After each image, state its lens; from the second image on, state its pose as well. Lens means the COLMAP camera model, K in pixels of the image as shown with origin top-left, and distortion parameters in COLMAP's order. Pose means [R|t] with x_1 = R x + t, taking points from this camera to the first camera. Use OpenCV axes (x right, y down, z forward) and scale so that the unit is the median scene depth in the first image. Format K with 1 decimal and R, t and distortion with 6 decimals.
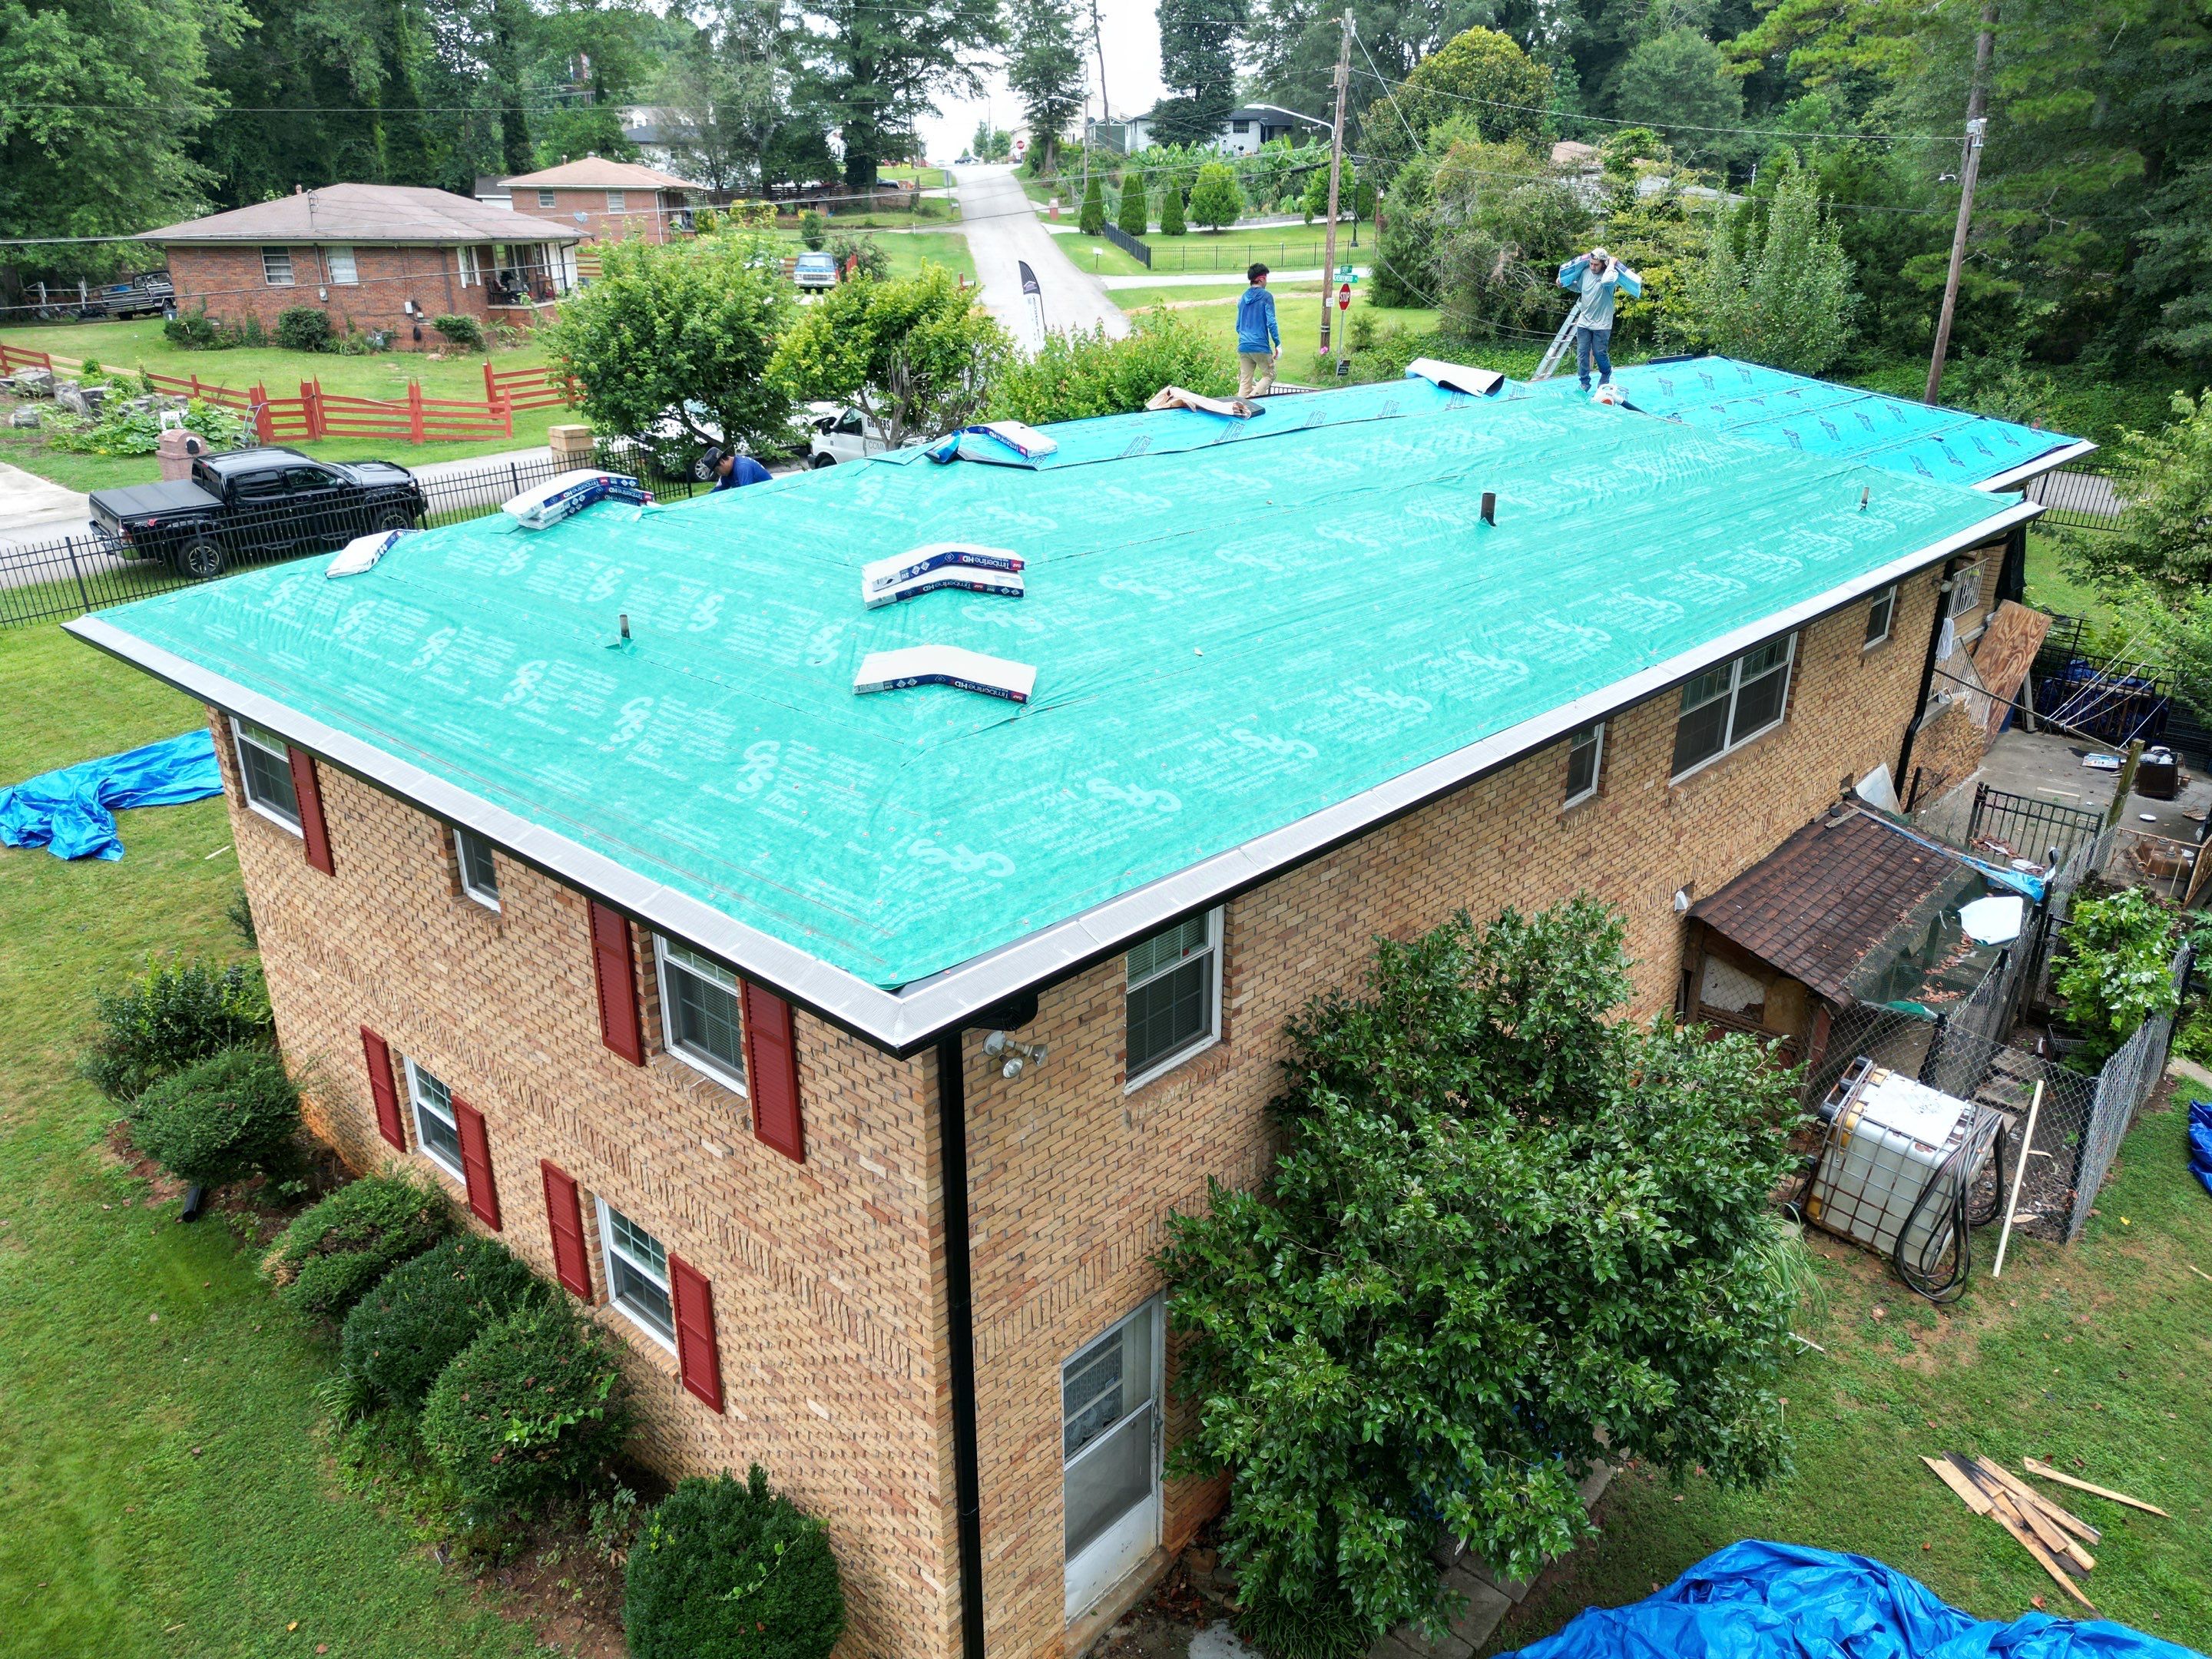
lens RADIAL K [[1542.5, 0, 1117.5], [0, 1542.5, 822.9], [0, 0, 1]] dist [0.073206, -0.064834]
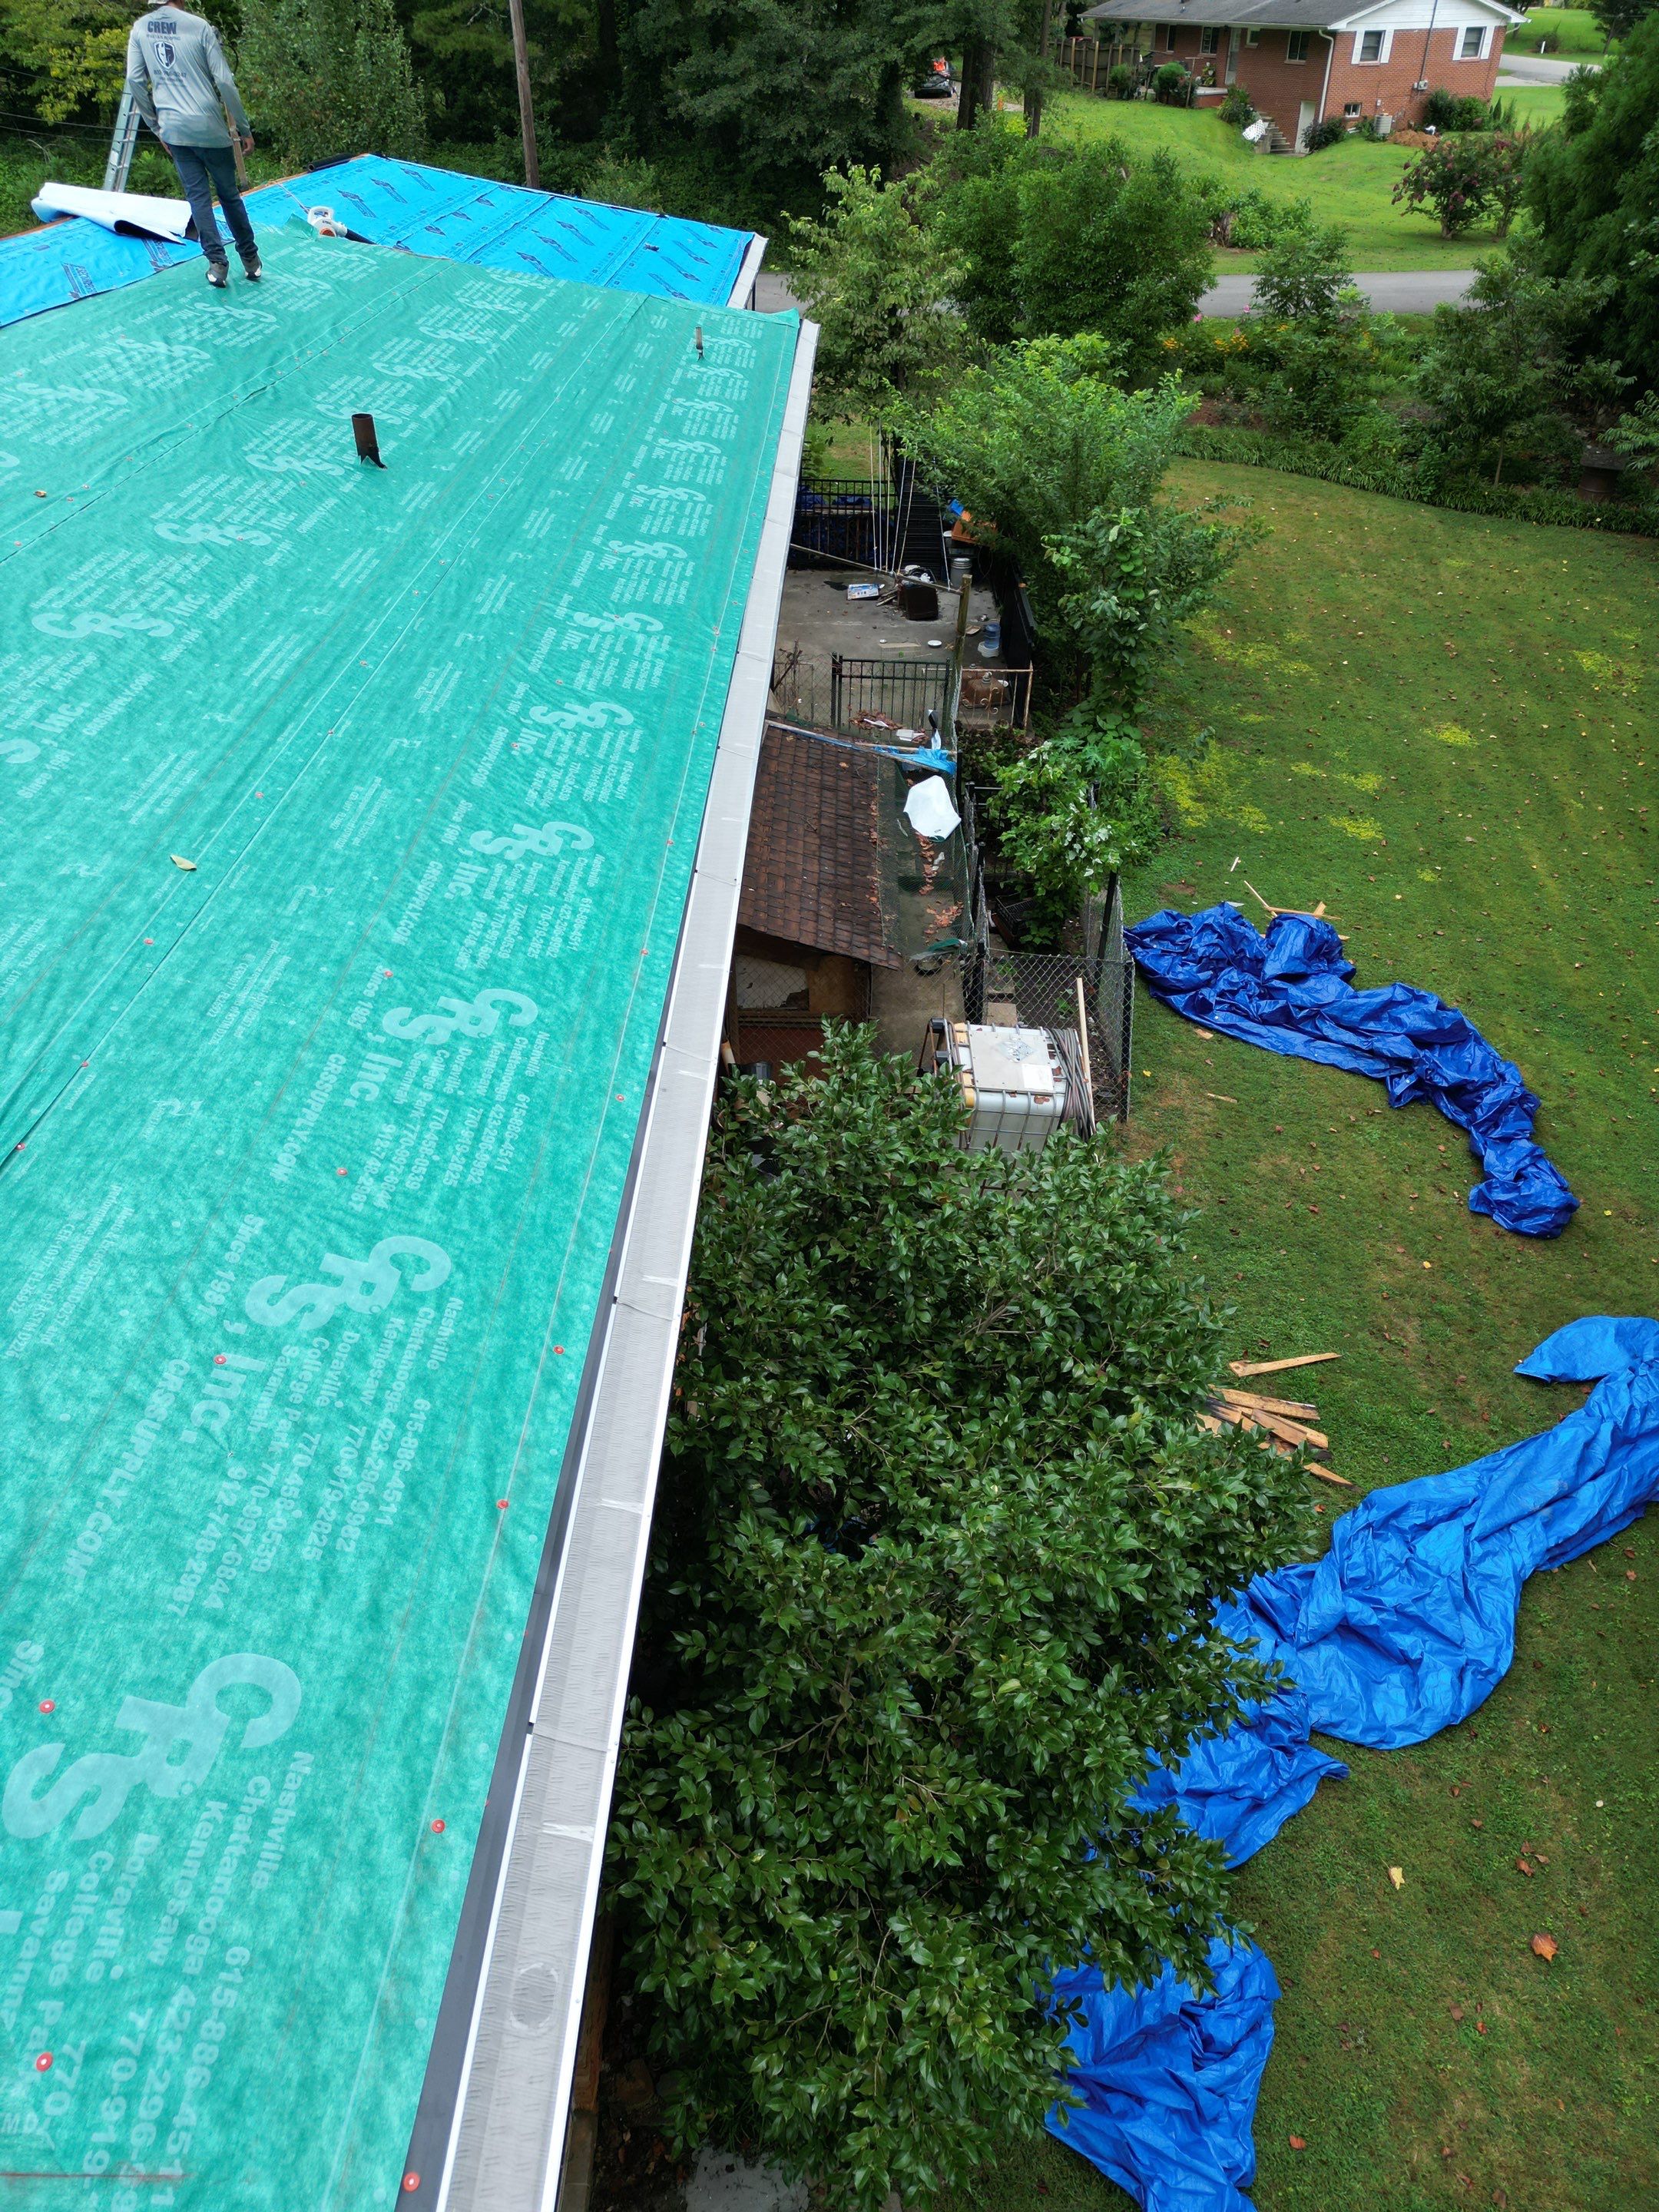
lens RADIAL K [[1542.5, 0, 820.9], [0, 1542.5, 1096.9], [0, 0, 1]] dist [0.073206, -0.064834]
pose [[0.752758, -0.387064, 0.532483, -0.058067], [0.241851, 0.914919, 0.323159, -0.096667], [-0.612261, -0.114478, 0.782324, 0.284822]]
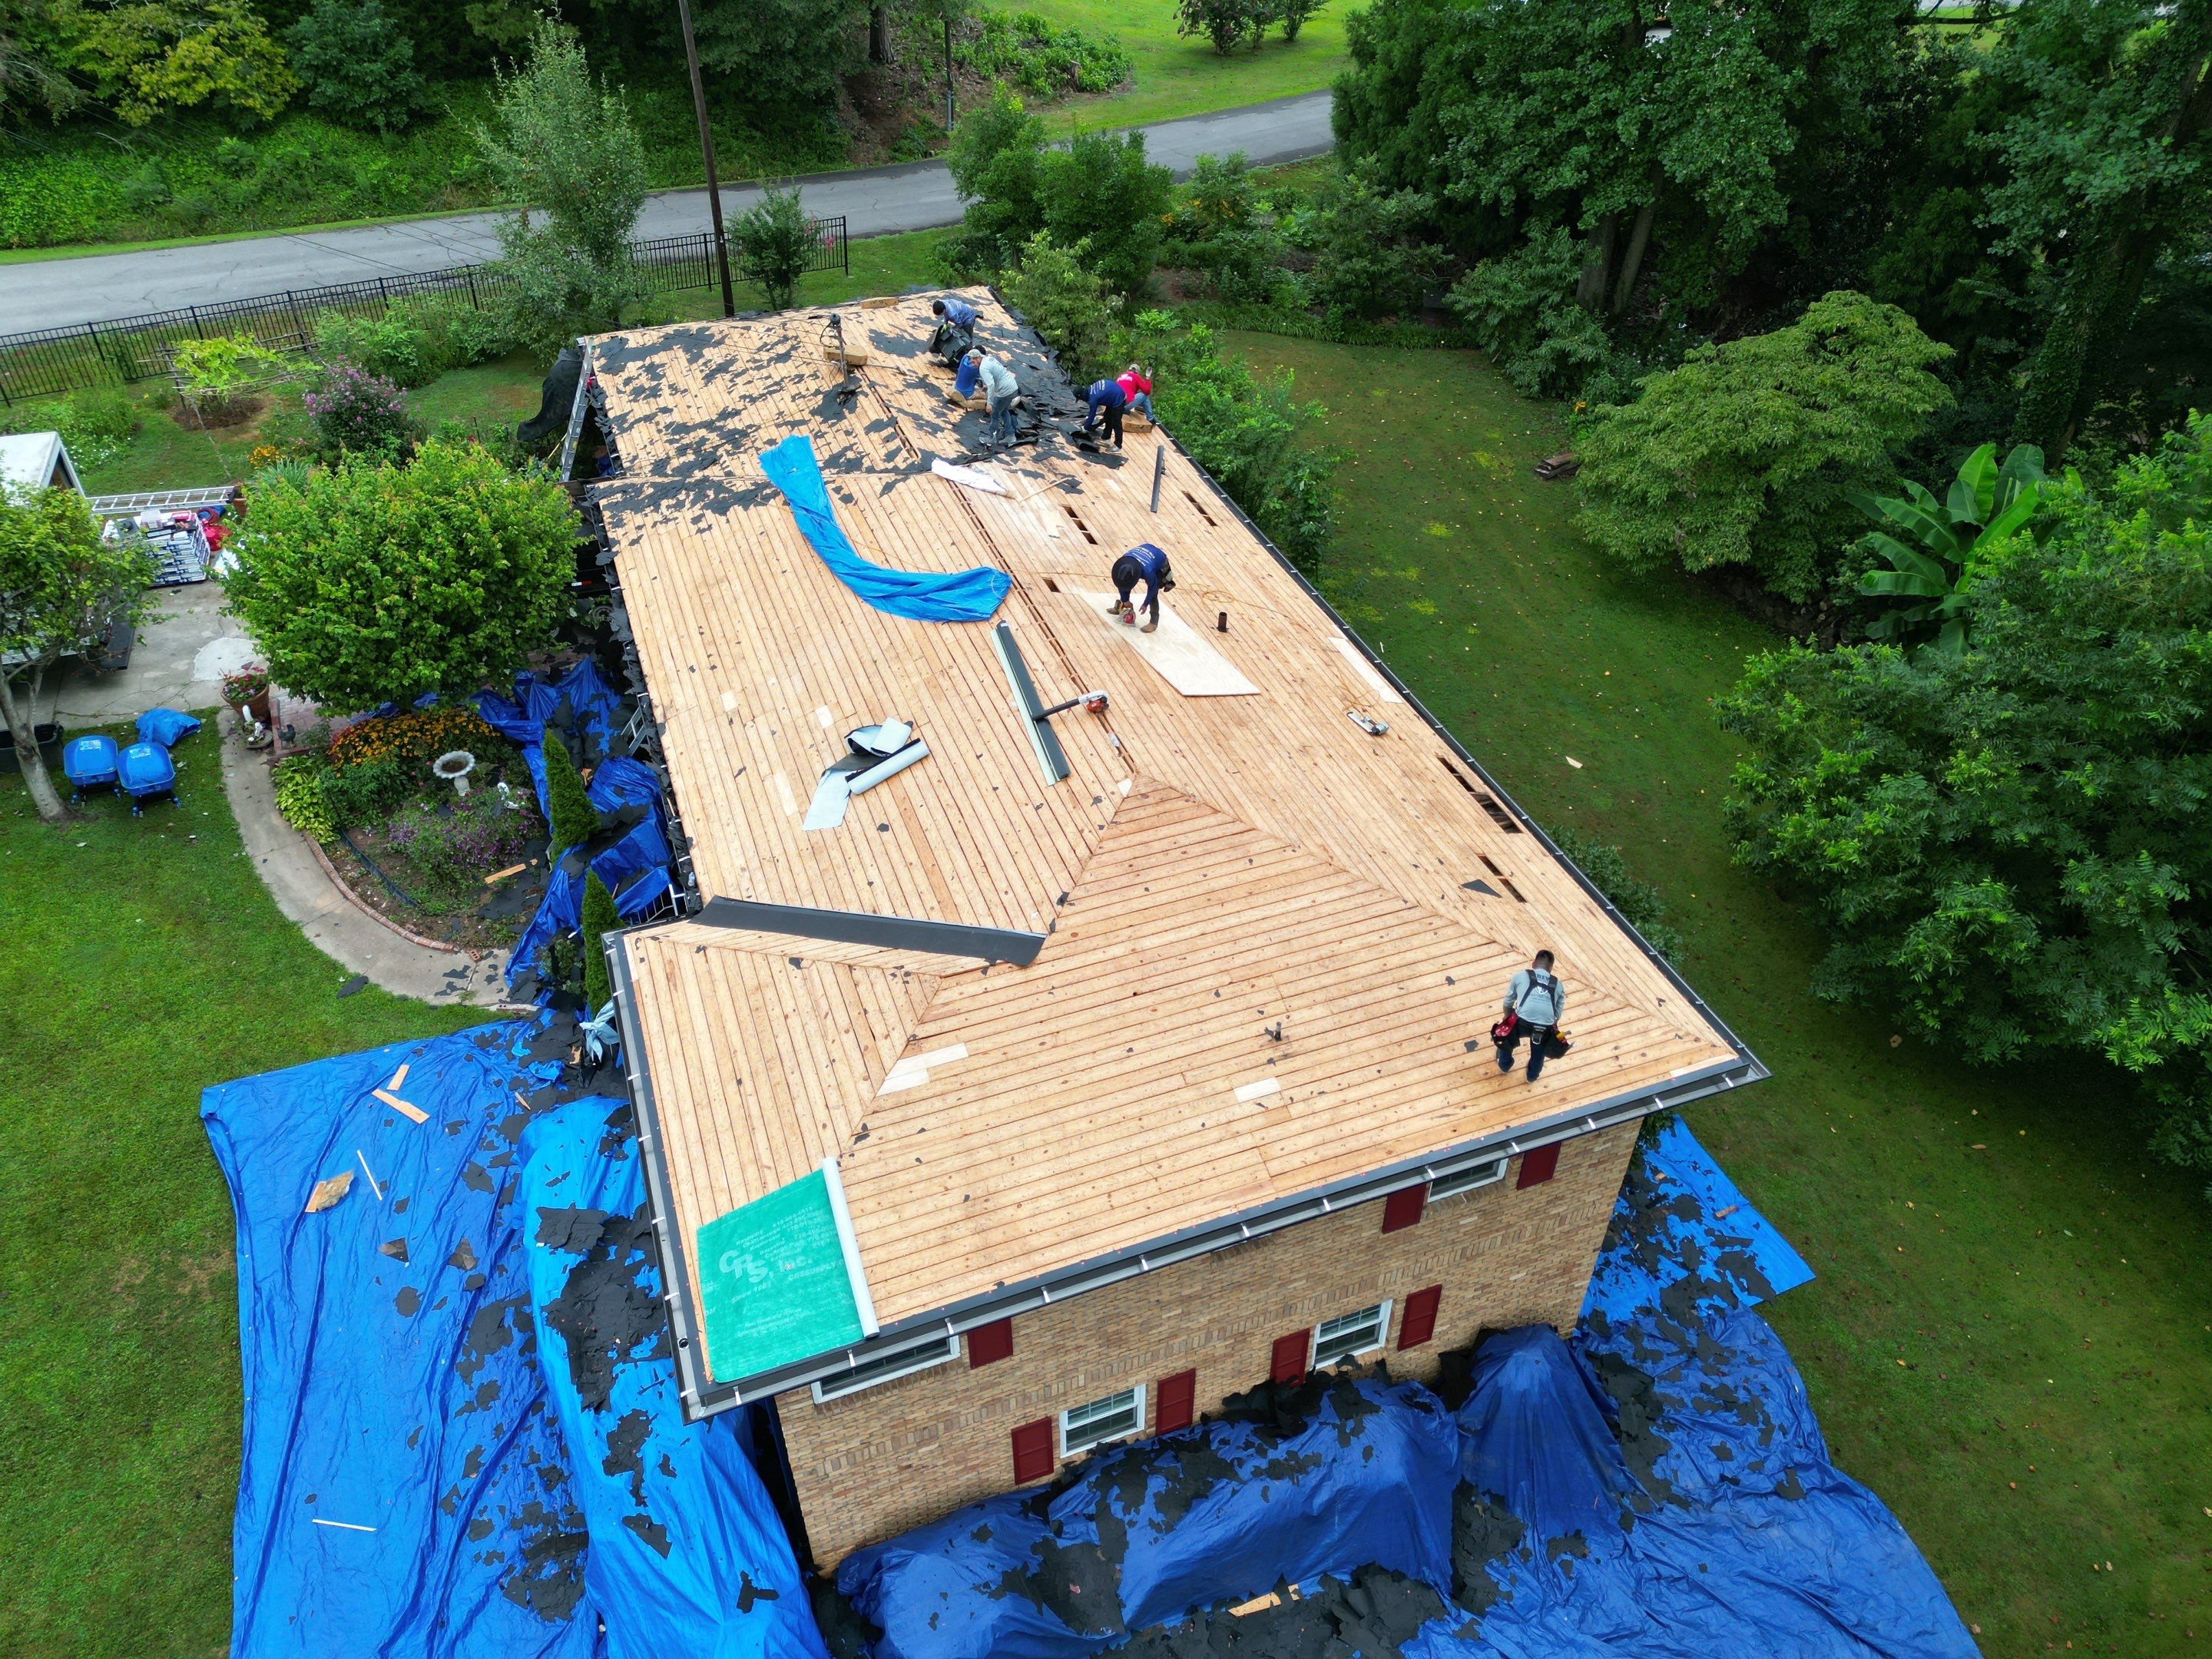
lens RADIAL K [[1570.2, 0, 1109.6], [0, 1570.2, 817.5], [0, 0, 1]] dist [0.032124, -0.009214]
pose [[0.452174, -0.552566, 0.700150, -0.830202], [0.315950, 0.833314, 0.453612, -0.645312], [-0.834095, 0.016101, 0.551386, 0.197805]]
